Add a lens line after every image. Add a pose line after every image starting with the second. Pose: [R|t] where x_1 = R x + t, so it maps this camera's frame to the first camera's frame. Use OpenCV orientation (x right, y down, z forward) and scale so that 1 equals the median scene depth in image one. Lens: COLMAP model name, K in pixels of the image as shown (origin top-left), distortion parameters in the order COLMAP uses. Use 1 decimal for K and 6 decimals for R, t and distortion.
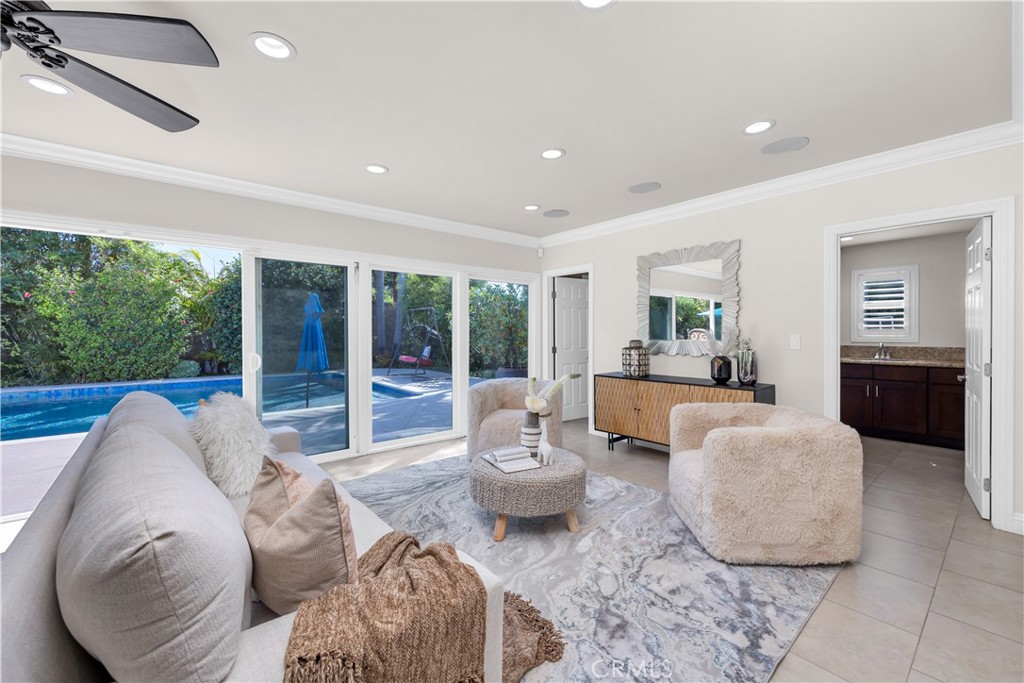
lens RADIAL K [[420.8, 0, 512.0], [0, 420.8, 341.5], [0, 0, 1]] dist [-0.000223, 0.000019]
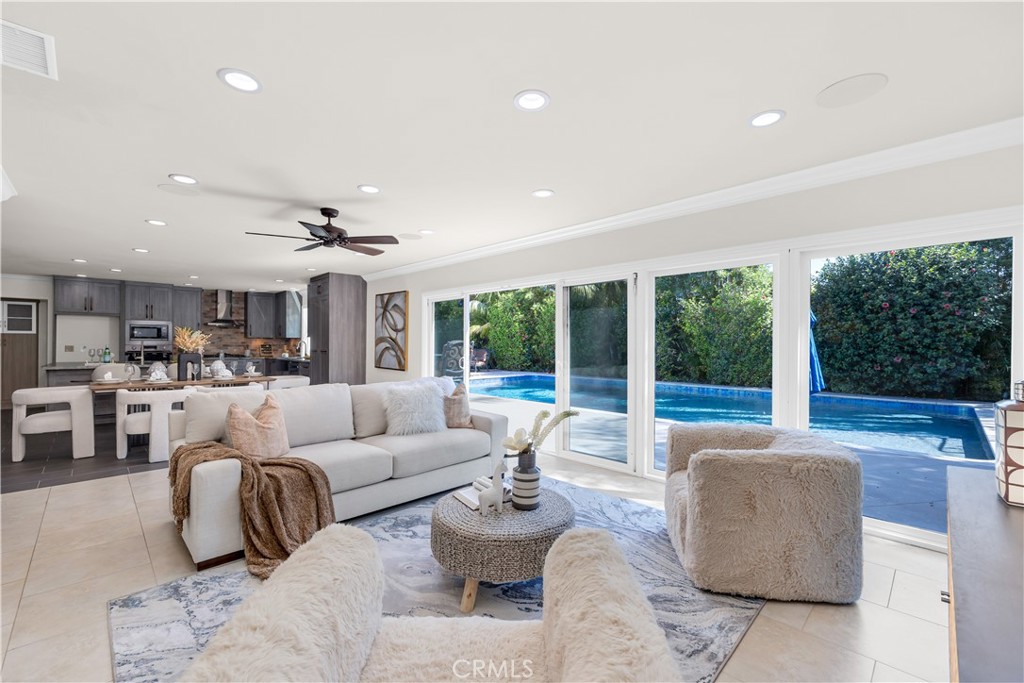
lens RADIAL K [[432.1, 0, 512.0], [0, 432.1, 341.5], [0, 0, 1]] dist [-0.000907, 0.000089]
pose [[0.067557, -0.008923, -0.997676, 0.535701], [-0.019052, 0.999766, -0.010232, -0.014172], [0.997533, 0.019699, 0.067371, 0.586175]]
